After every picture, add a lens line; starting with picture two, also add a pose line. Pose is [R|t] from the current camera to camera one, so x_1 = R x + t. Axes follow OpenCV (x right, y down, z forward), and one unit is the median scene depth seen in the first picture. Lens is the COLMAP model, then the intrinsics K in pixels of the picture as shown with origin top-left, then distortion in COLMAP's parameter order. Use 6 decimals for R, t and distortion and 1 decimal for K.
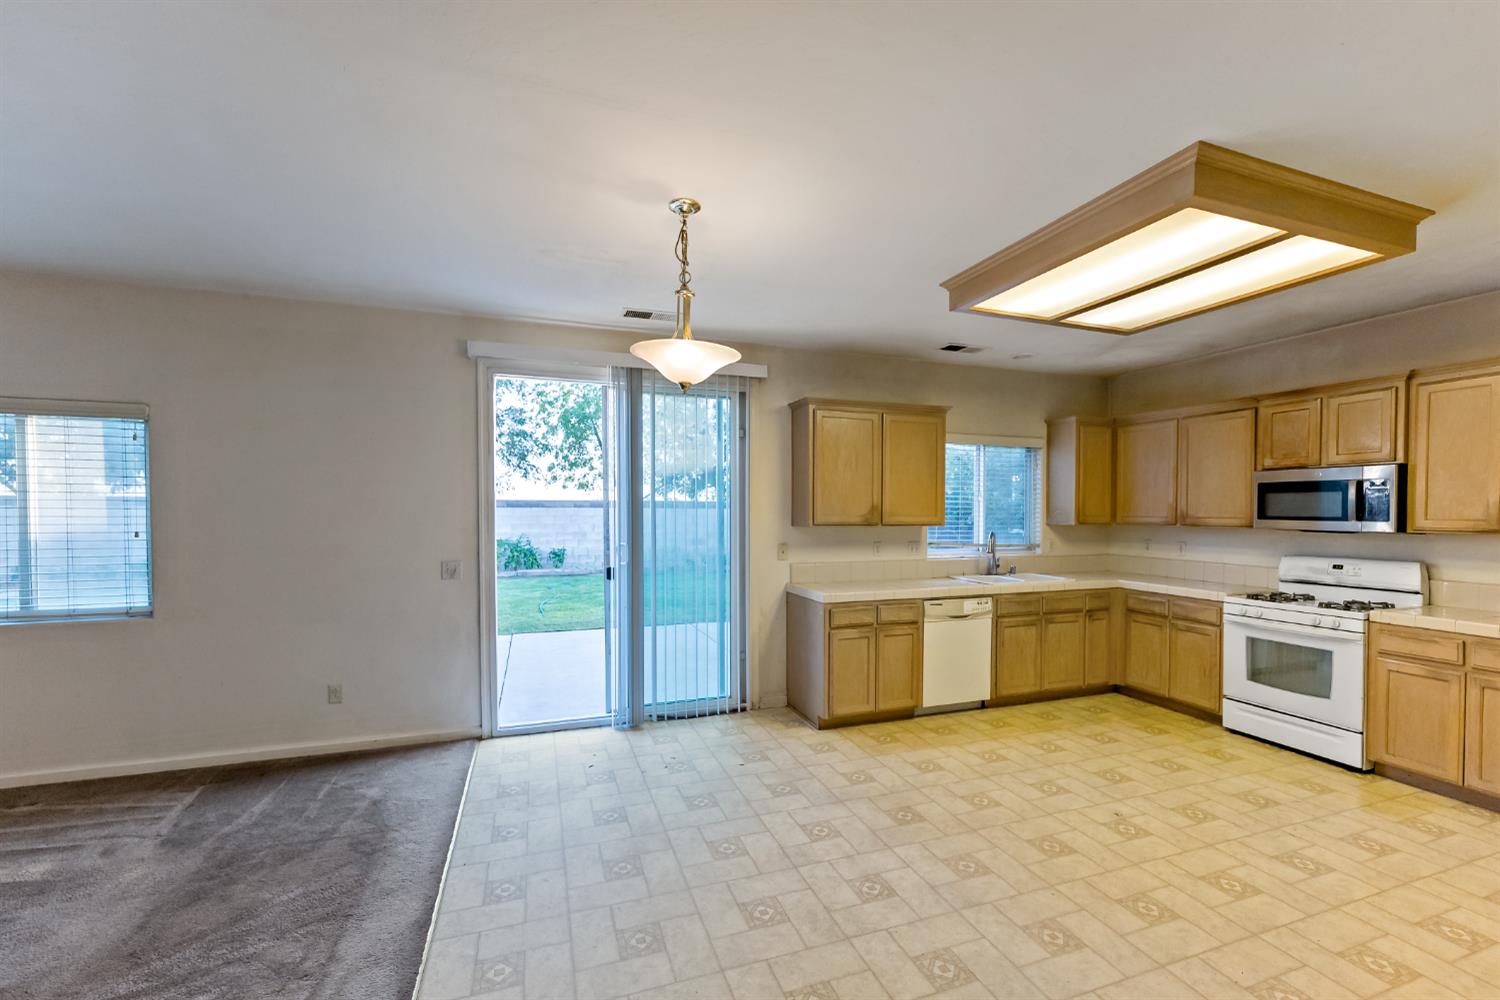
lens RADIAL K [[610.8, 0, 751.9], [0, 610.8, 524.2], [0, 0, 1]] dist [-0.001889, -0.000733]
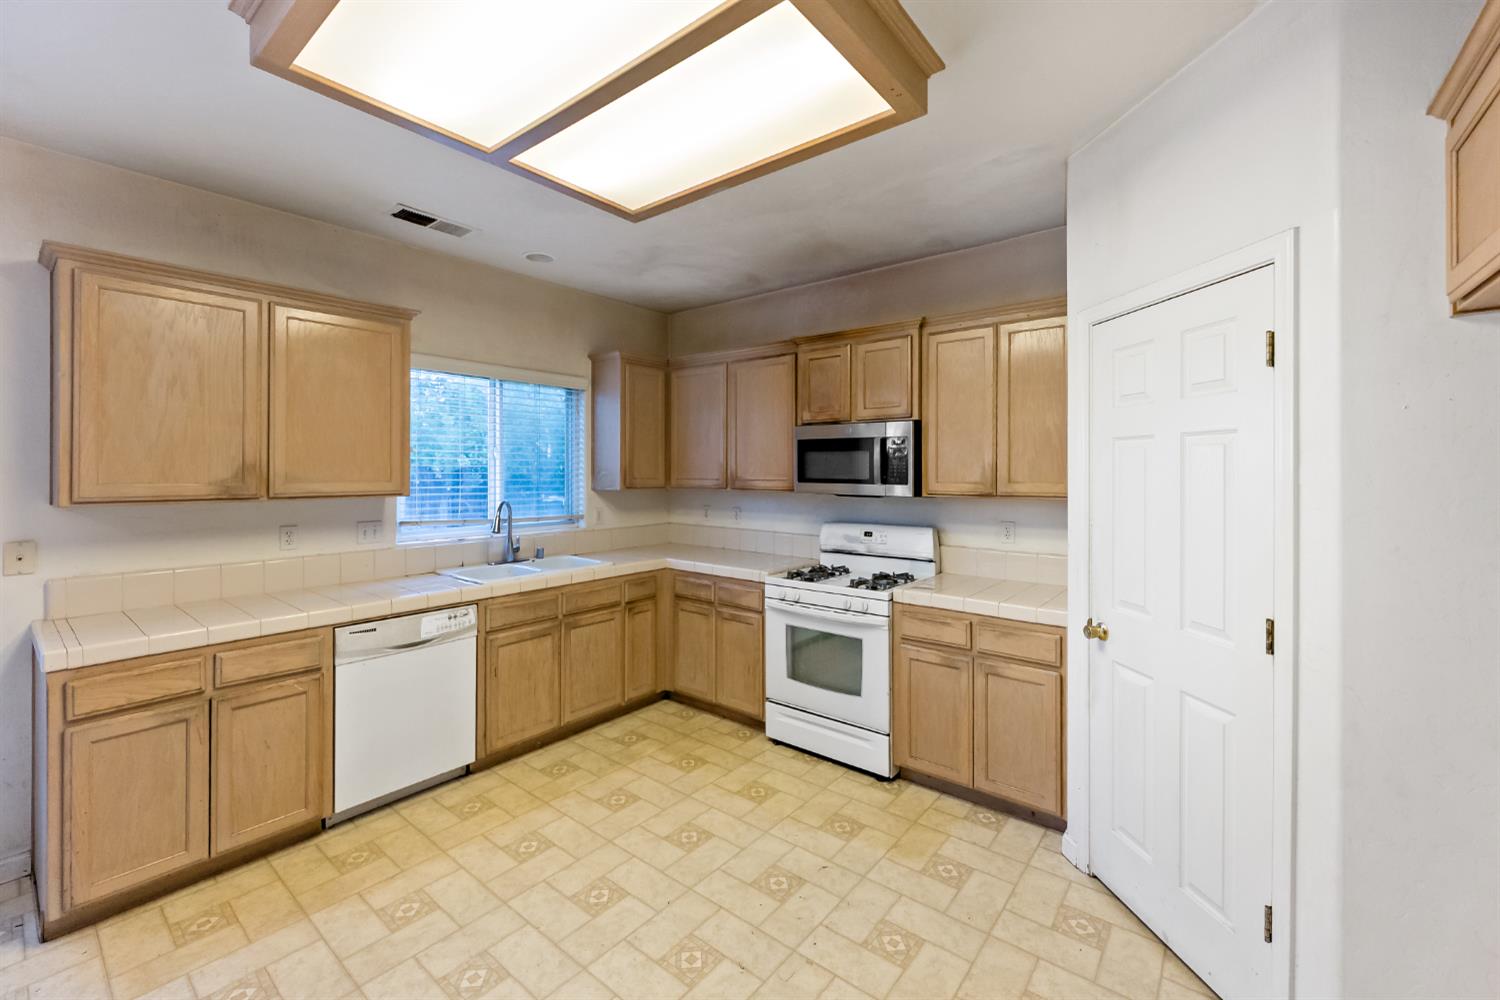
lens RADIAL K [[610.8, 0, 757.0], [0, 610.8, 469.0], [0, 0, 1]] dist [-0.001889, -0.000733]
pose [[0.845980, 0.000420, 0.533214, 0.326202], [0.011556, 0.999750, -0.019123, -0.010872], [-0.533089, 0.022340, 0.845764, 0.307630]]
